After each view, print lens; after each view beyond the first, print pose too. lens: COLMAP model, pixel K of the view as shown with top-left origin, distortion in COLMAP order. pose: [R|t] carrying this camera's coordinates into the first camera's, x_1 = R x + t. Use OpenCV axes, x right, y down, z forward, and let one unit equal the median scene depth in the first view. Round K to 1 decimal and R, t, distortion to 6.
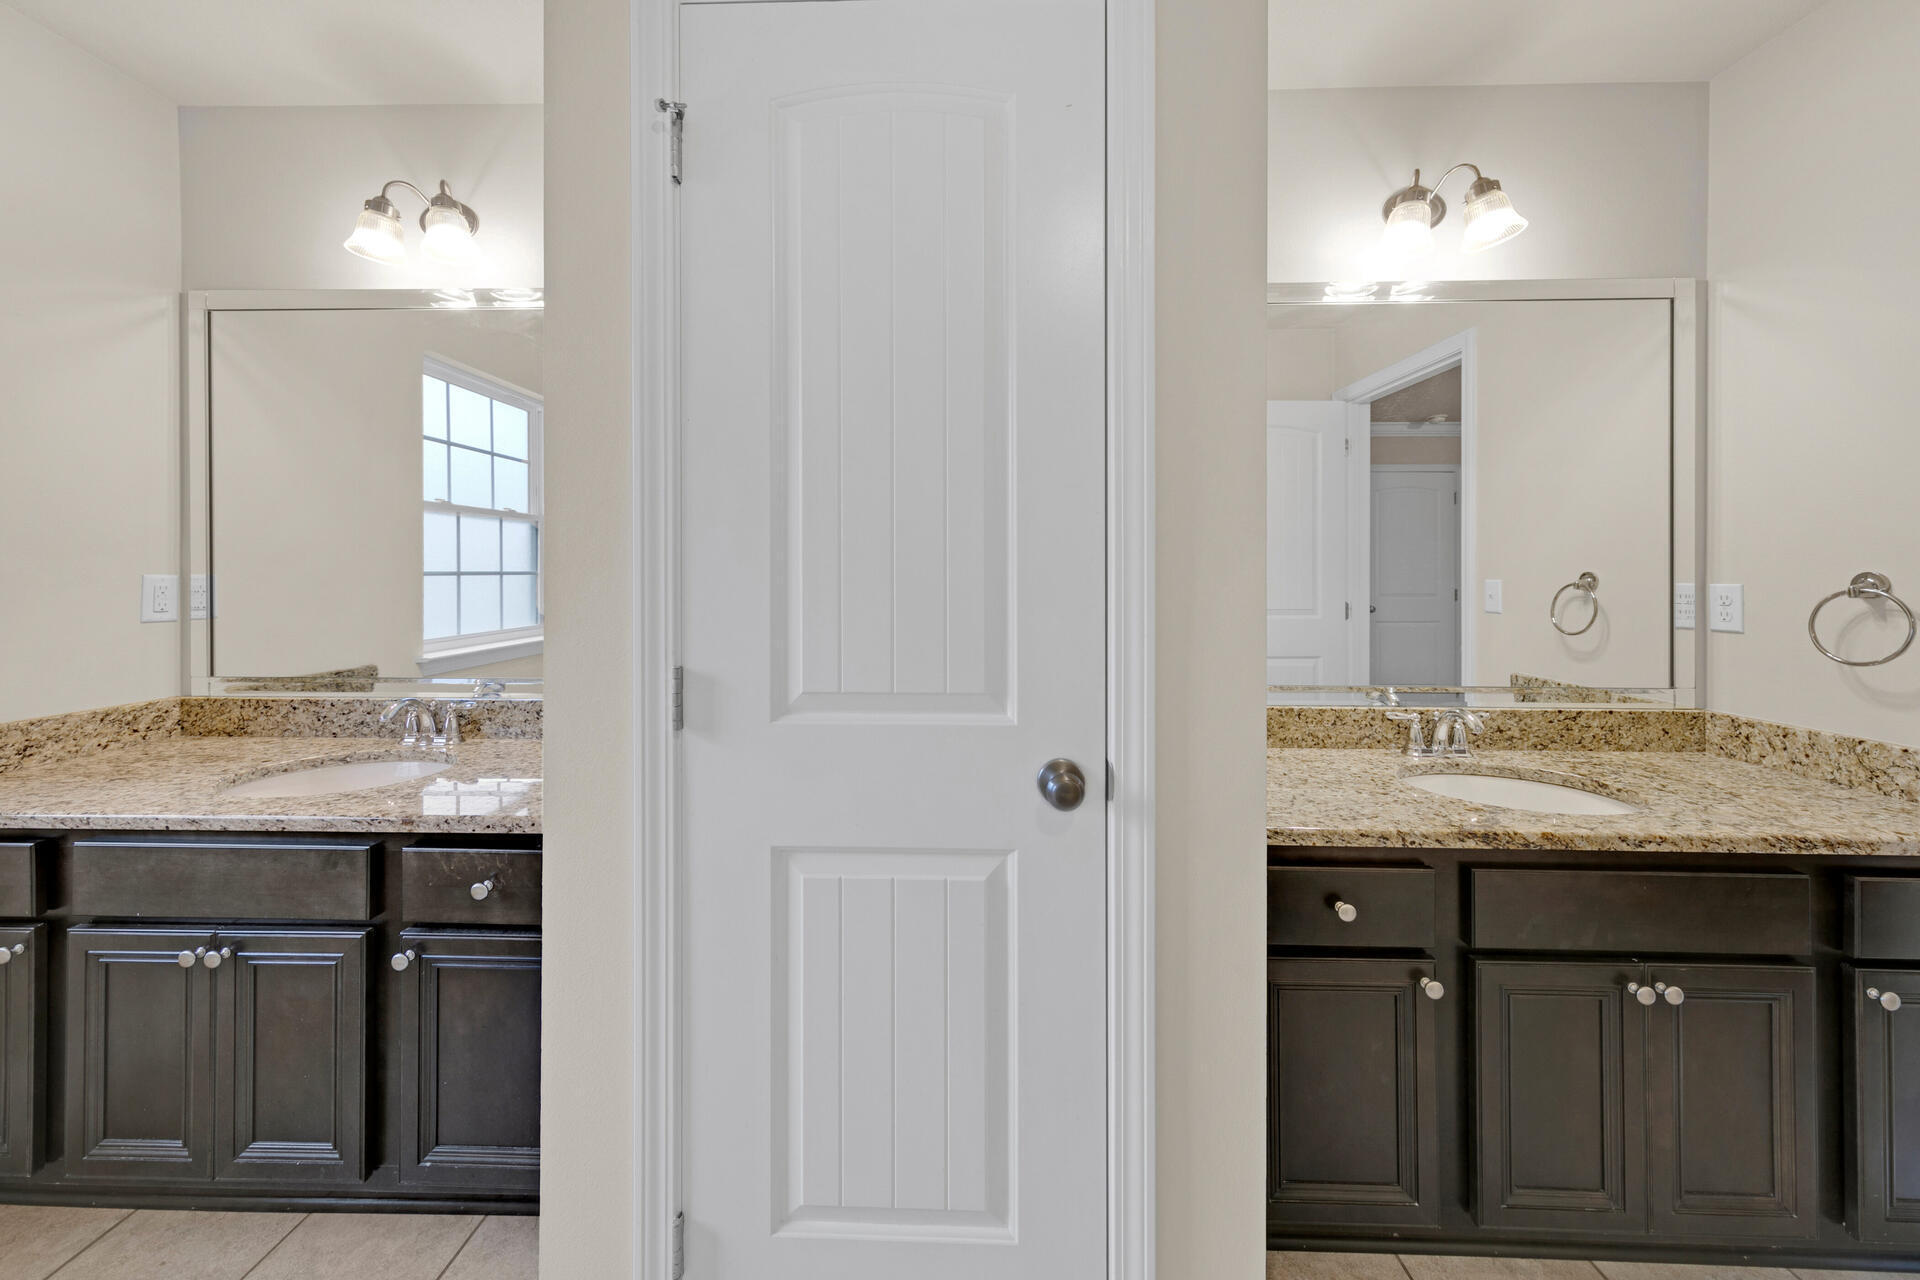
lens RADIAL K [[632.2, 0, 973.0], [0, 632.2, 573.8], [0, 0, 1]] dist [-0.000096, 0.000085]
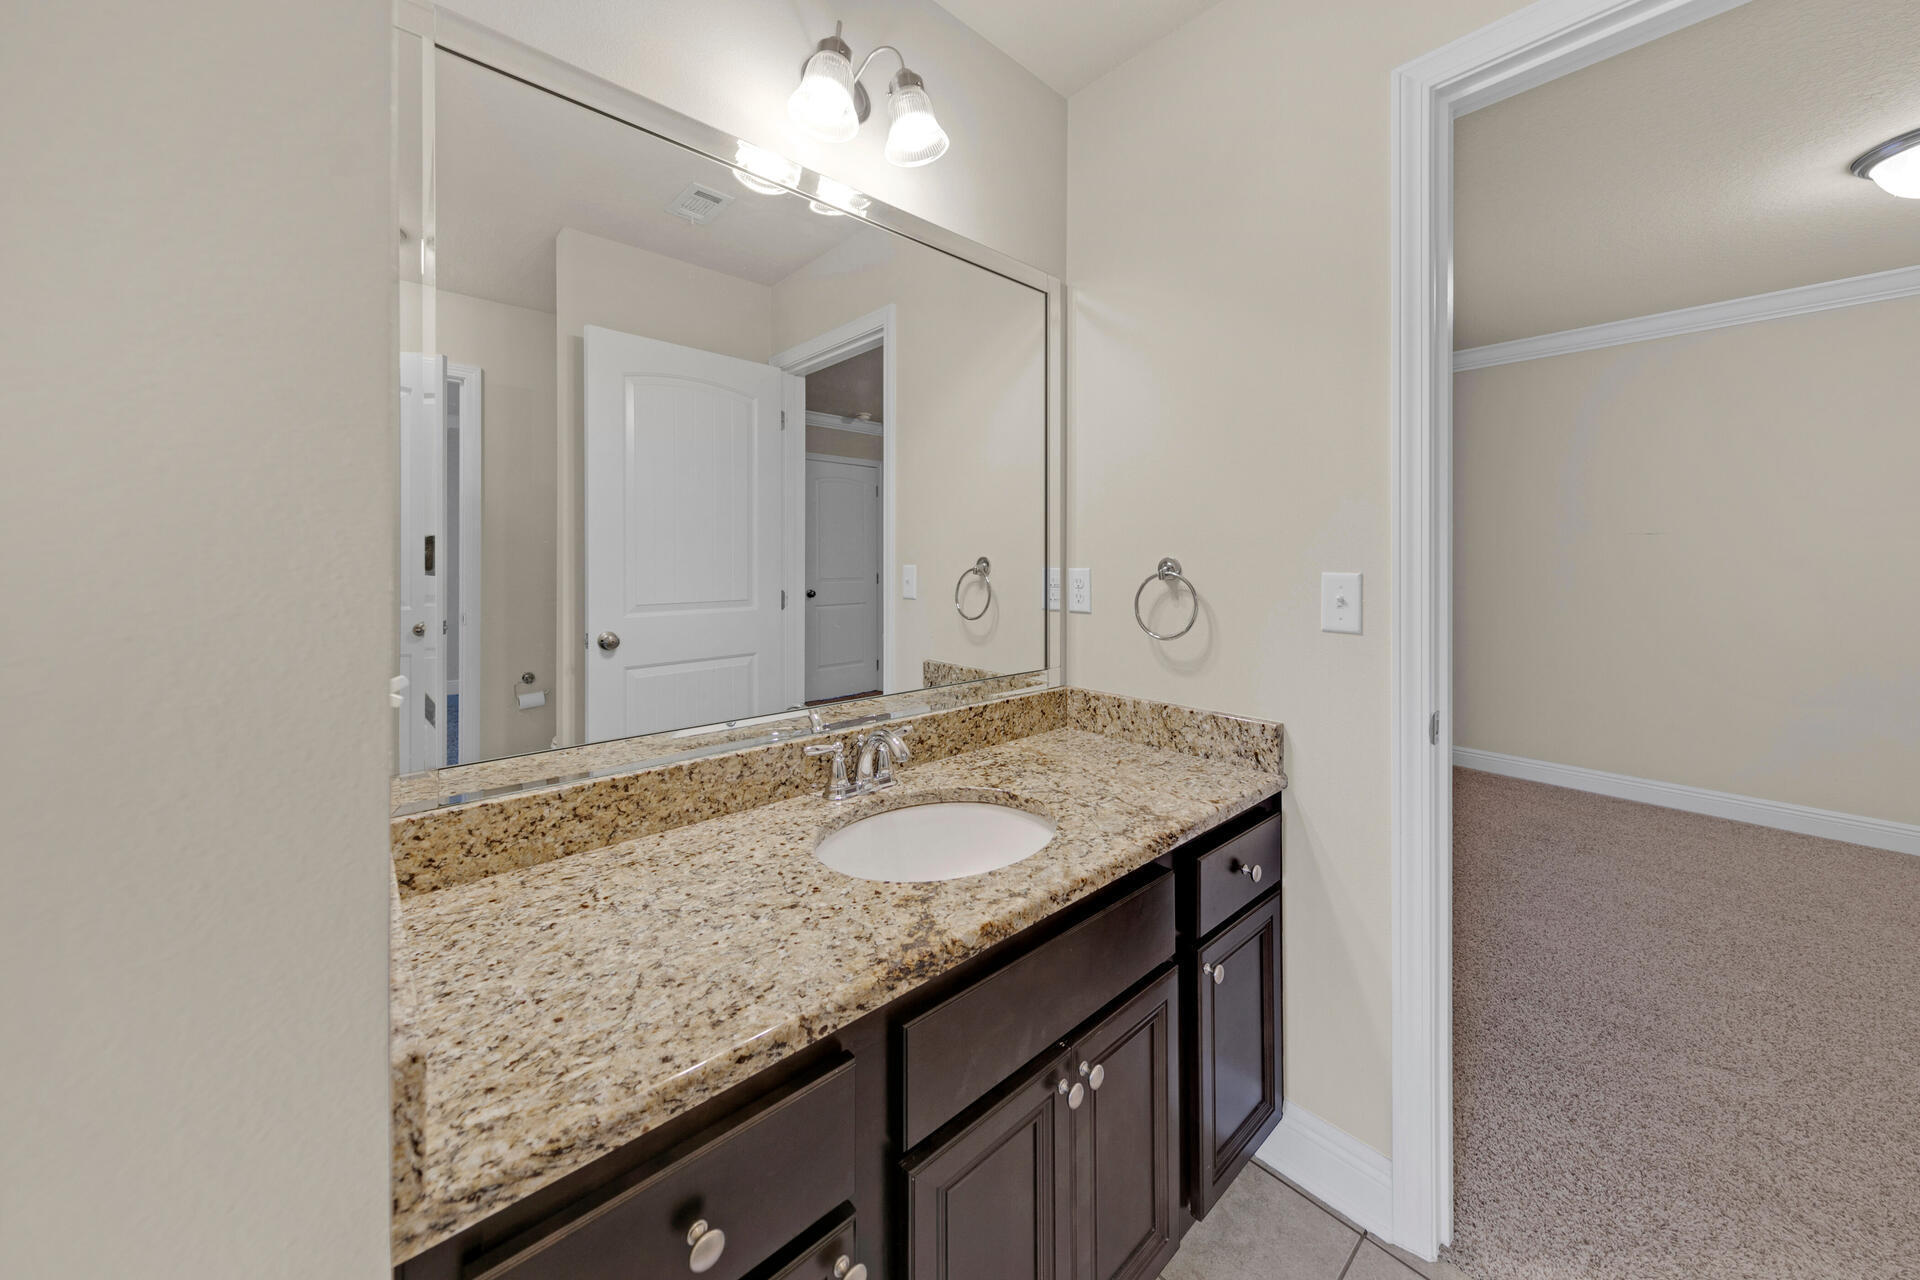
lens RADIAL K [[678.7, 0, 950.1], [0, 678.7, 561.8], [0, 0, 1]] dist [0.000813, 0.000067]
pose [[0.725605, -0.002410, 0.688107, 0.241567], [0.000351, 0.999995, 0.003132, 0.001358], [-0.688111, -0.002031, 0.725602, 0.322522]]
